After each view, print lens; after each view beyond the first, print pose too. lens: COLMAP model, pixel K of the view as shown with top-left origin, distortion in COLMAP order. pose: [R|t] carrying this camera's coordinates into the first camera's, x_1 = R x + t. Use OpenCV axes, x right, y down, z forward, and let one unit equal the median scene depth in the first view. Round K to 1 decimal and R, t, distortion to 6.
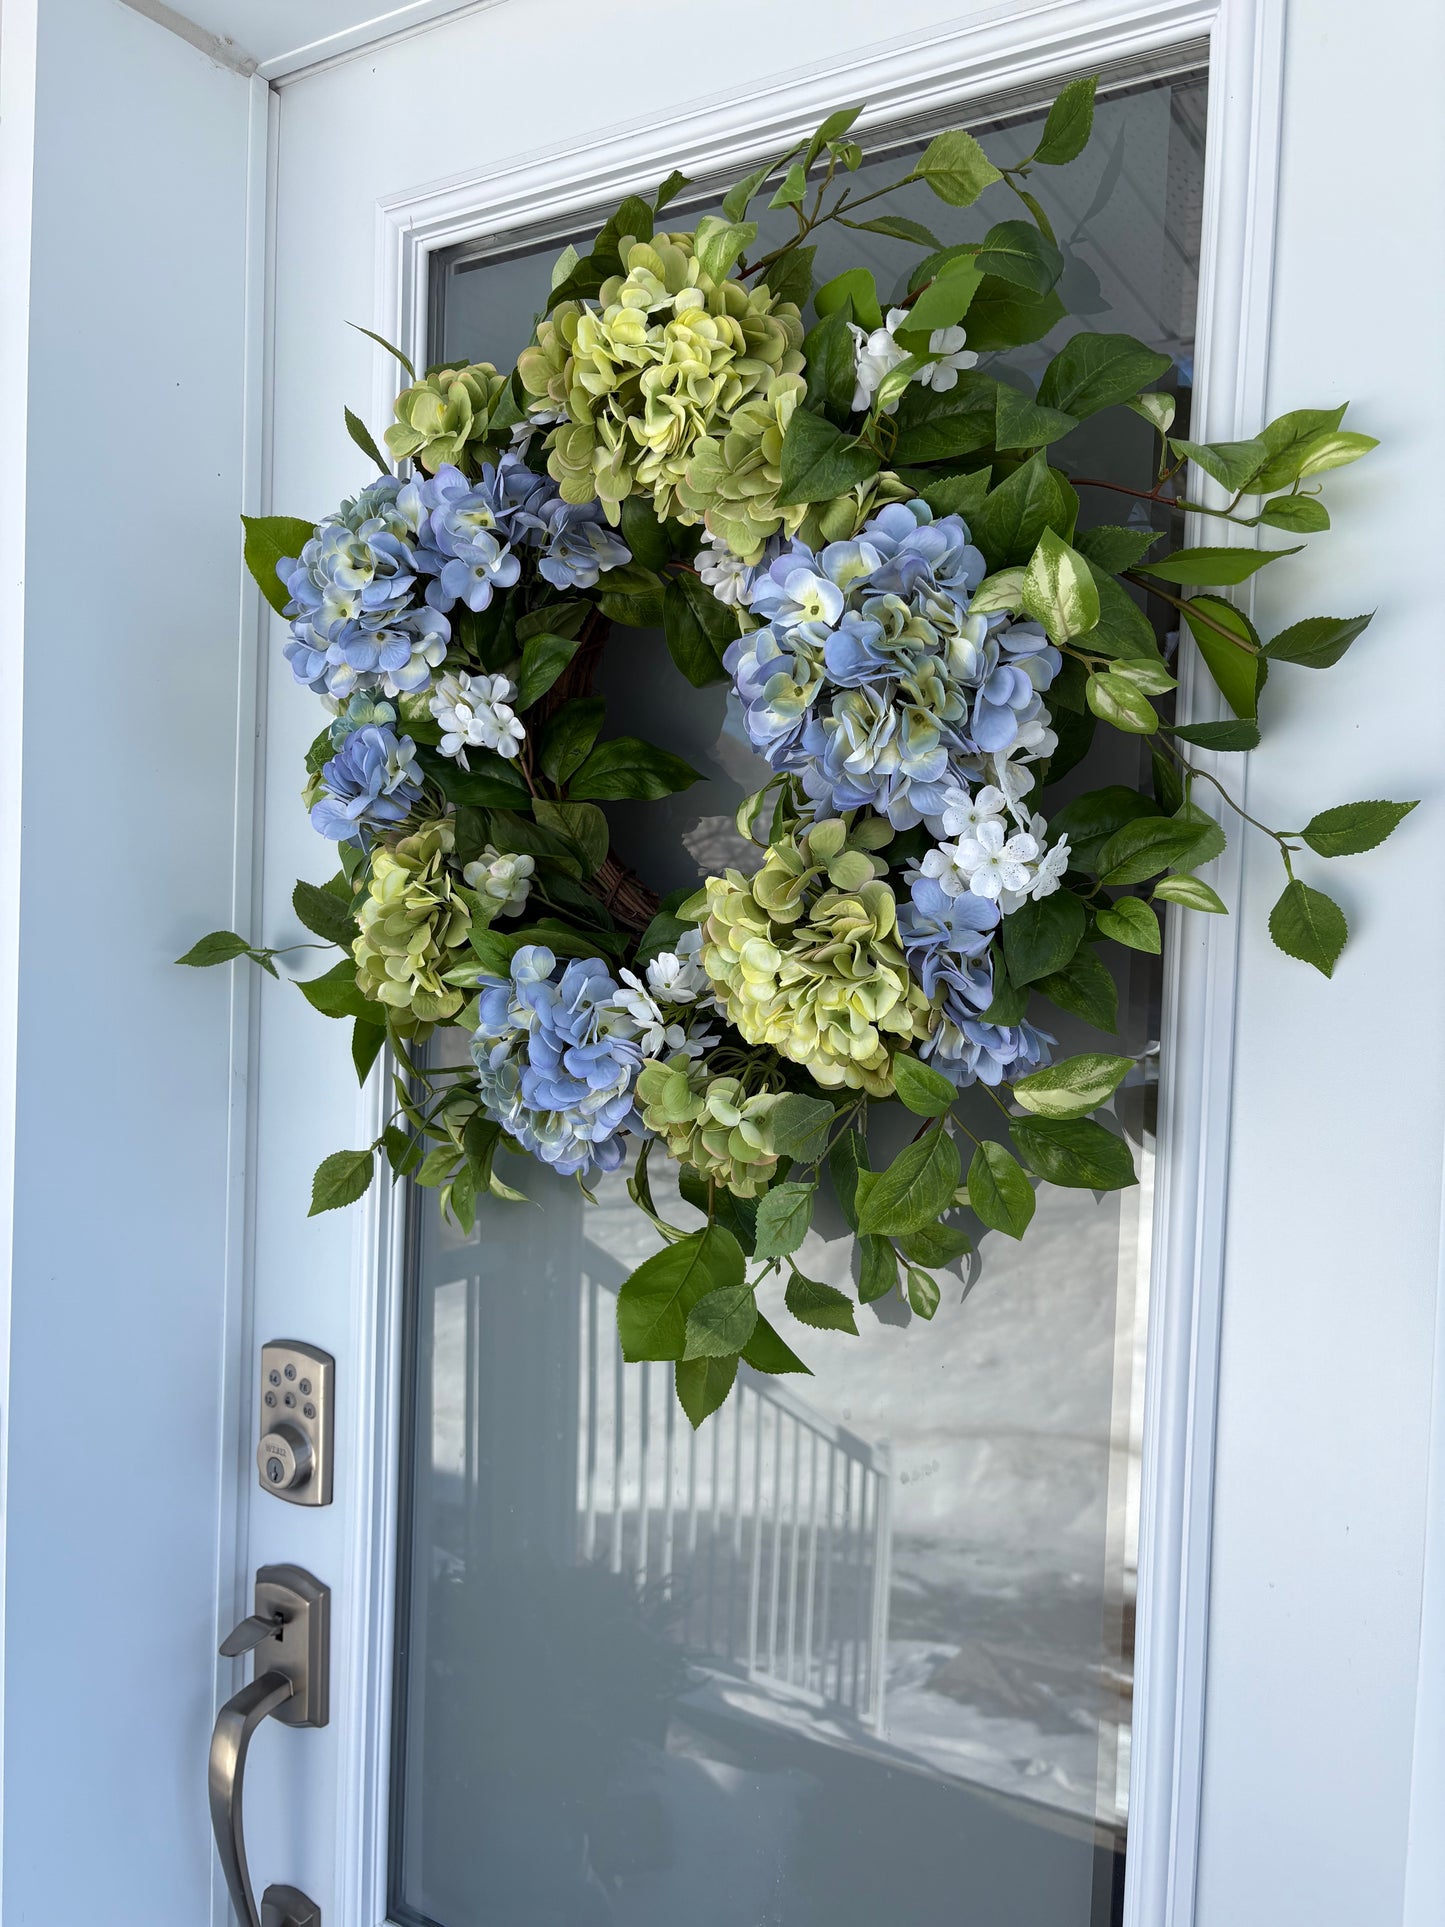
lens RADIAL K [[1513.2, 0, 730.6], [0, 1513.2, 970.8], [0, 0, 1]] dist [0.005926, 0.000745]
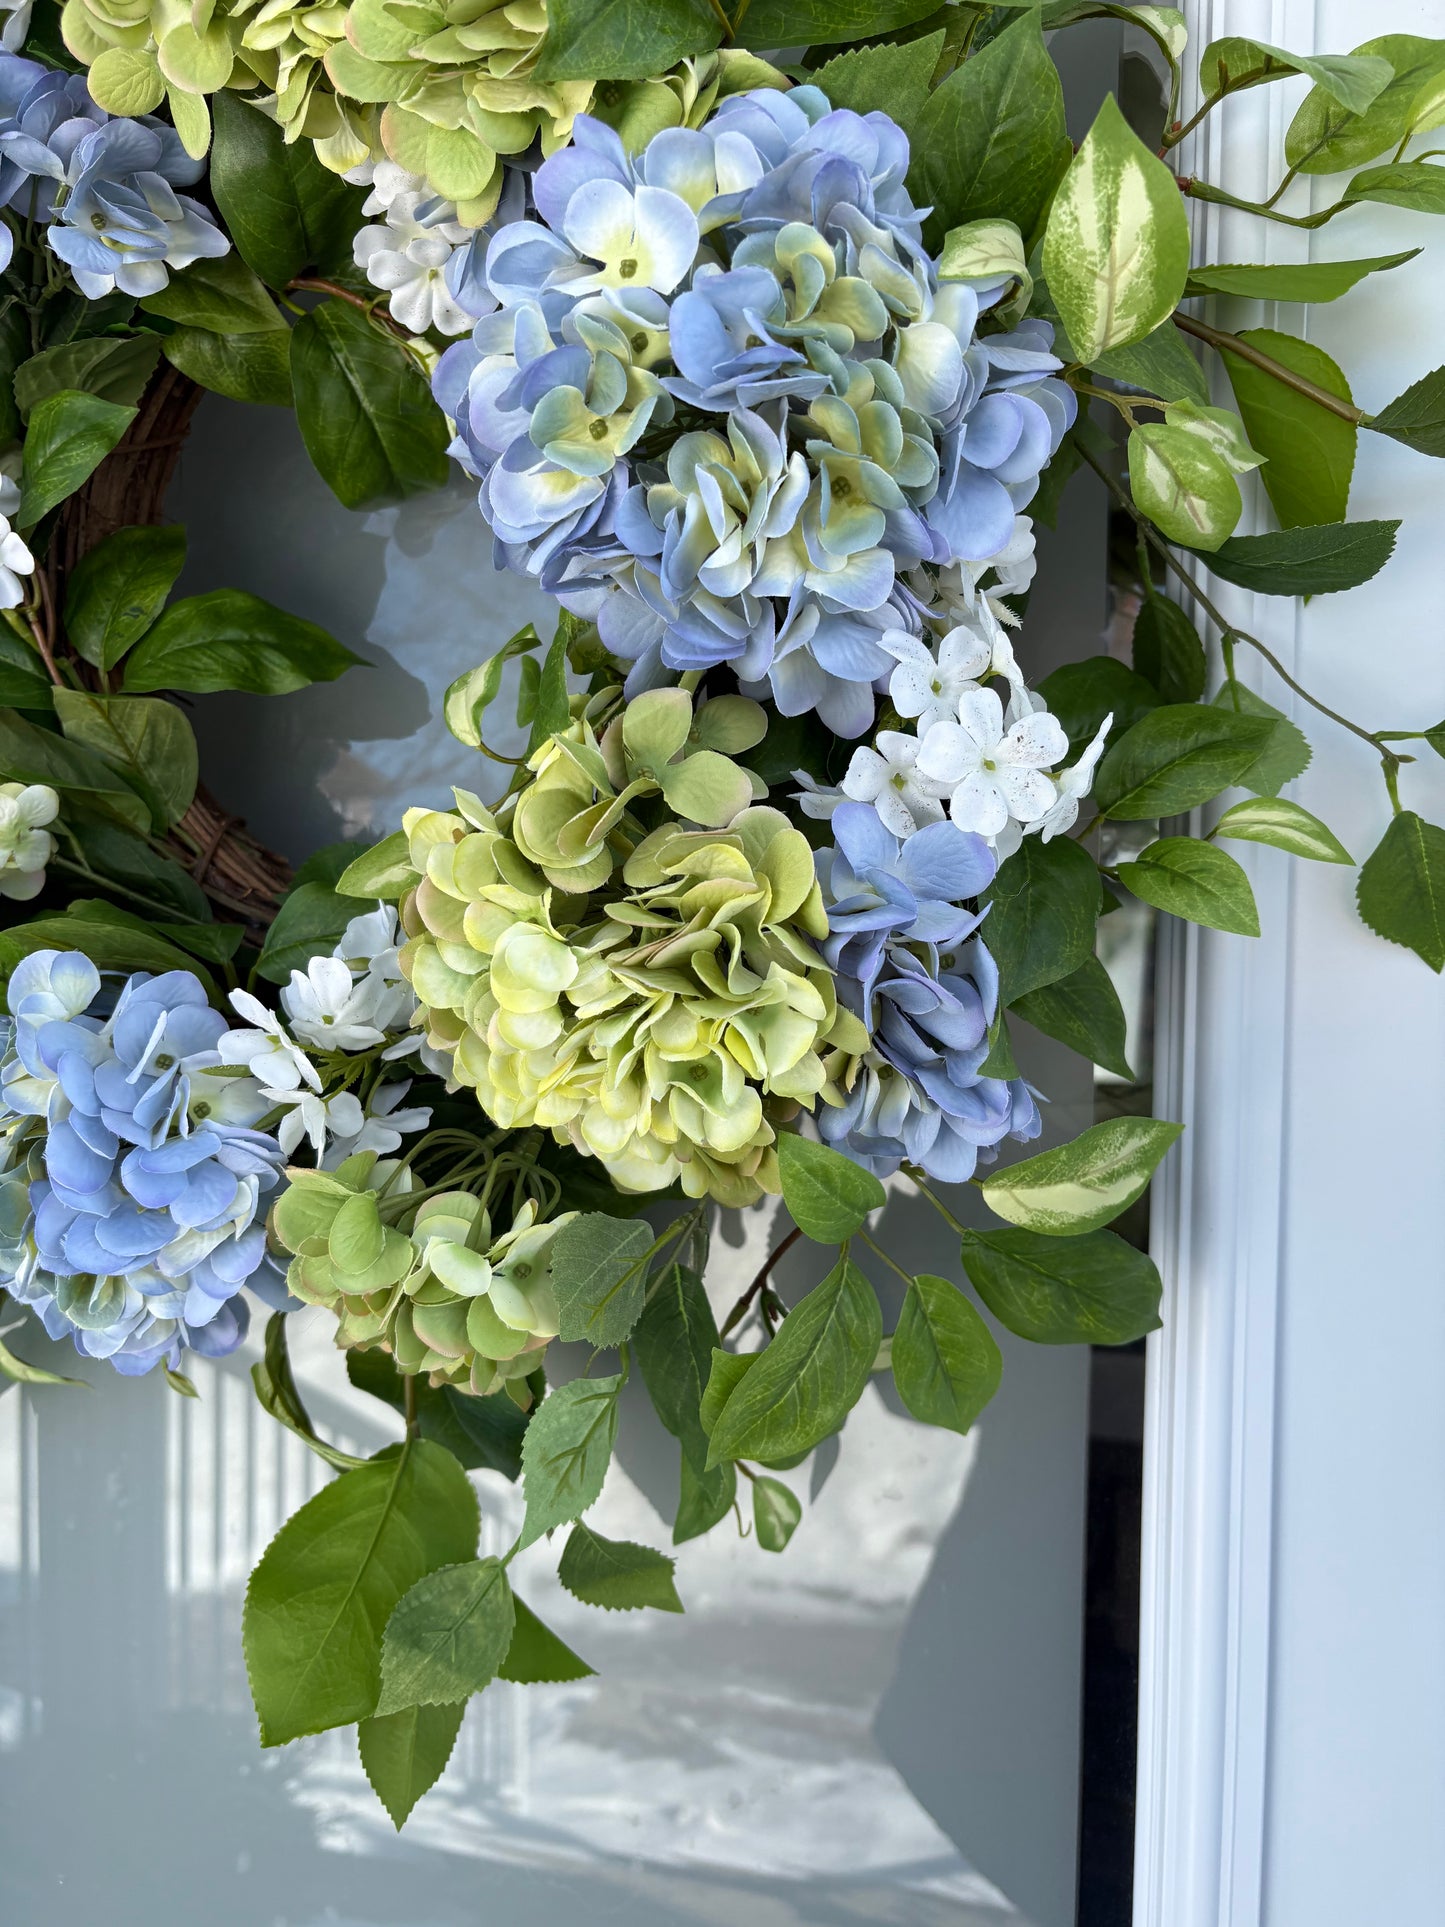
lens RADIAL K [[1513.2, 0, 730.6], [0, 1513.2, 970.8], [0, 0, 1]] dist [0.005926, 0.000745]
pose [[0.965324, -0.025486, 0.259809, -0.043663], [0.025822, 0.999664, 0.002121, -0.004594], [-0.259776, 0.004662, 0.965658, 0.460144]]
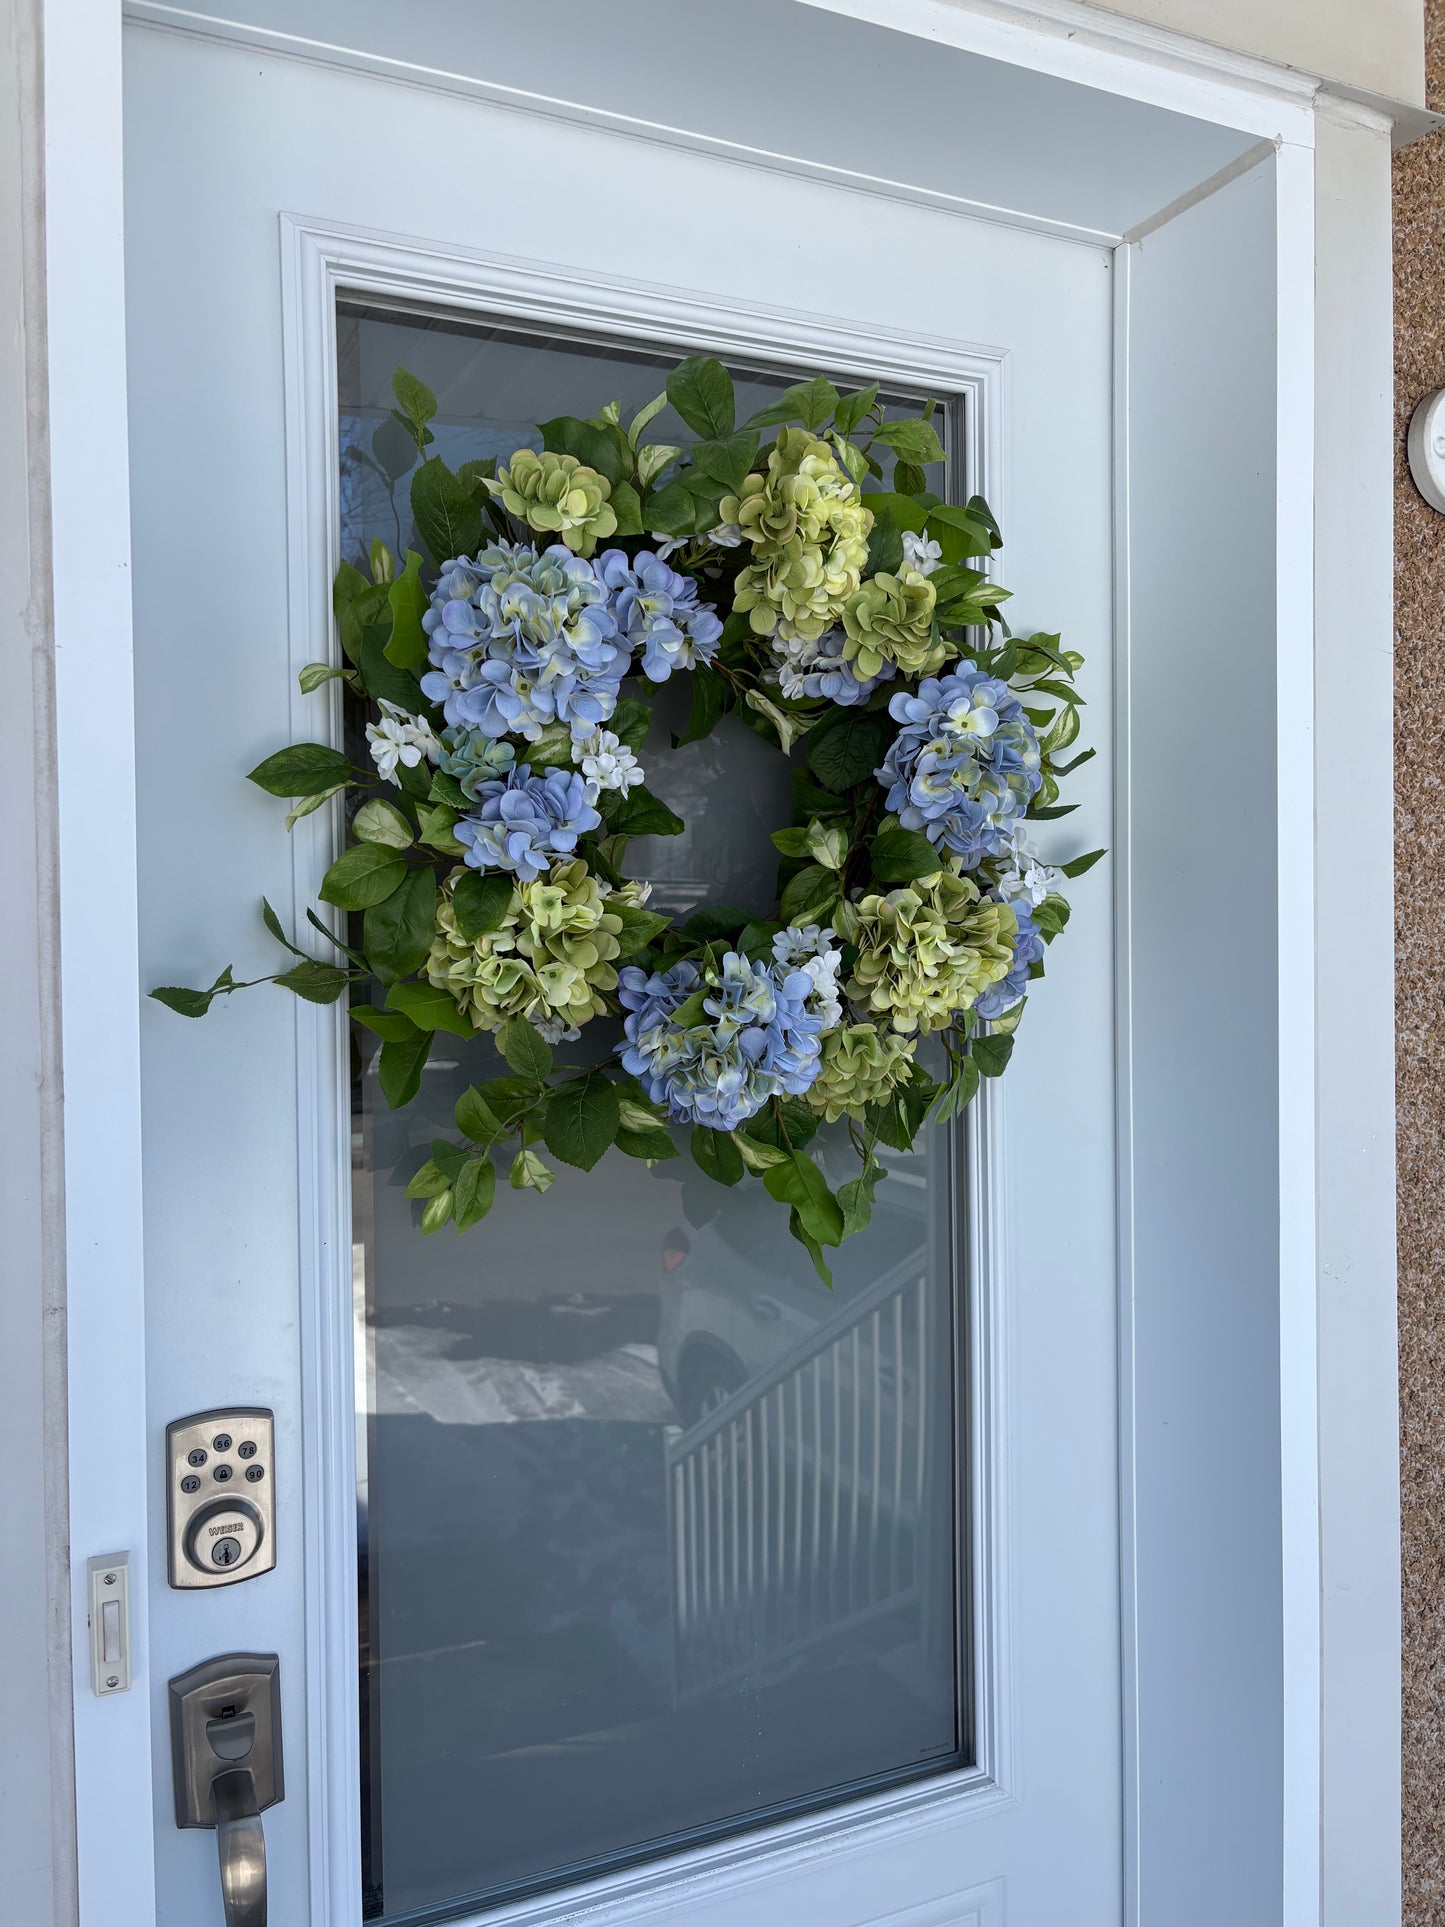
lens RADIAL K [[1437.0, 0, 720.0], [0, 1437.0, 965.6], [0, 0, 1]] dist [0.048210, -0.044921]
pose [[0.551018, -0.060473, 0.832299, -1.208941], [0.062353, 0.997566, 0.031201, -0.047701], [-0.832160, 0.034704, 0.553448, 0.358803]]
